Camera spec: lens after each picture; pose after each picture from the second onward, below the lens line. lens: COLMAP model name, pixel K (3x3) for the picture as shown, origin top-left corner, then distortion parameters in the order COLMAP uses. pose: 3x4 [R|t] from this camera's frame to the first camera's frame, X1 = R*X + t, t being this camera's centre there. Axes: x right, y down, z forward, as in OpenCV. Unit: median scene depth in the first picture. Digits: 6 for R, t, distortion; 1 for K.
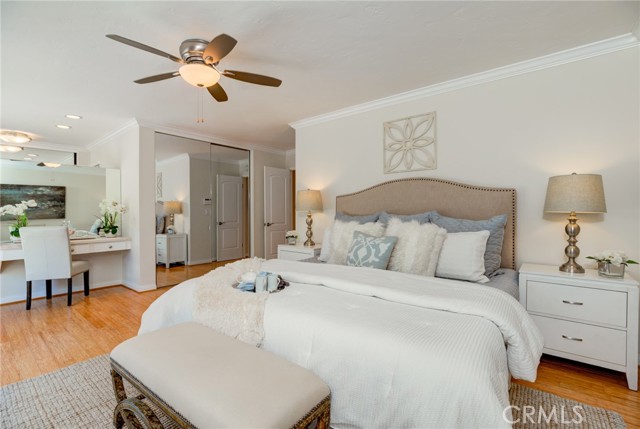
lens RADIAL K [[302.9, 0, 317.2], [0, 302.9, 216.0], [0, 0, 1]] dist [-0.012111, 0.000359]
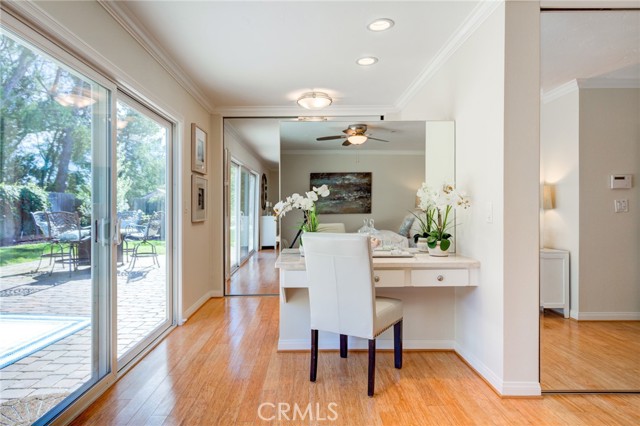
lens RADIAL K [[404.8, 0, 319.6], [0, 404.8, 210.1], [0, 0, 1]] dist [0.043230, 0.001143]
pose [[0.676498, 0.009534, -0.736383, -0.394649], [-0.009588, 0.999945, 0.004137, -0.007760], [0.736382, 0.004262, 0.676553, 0.487226]]
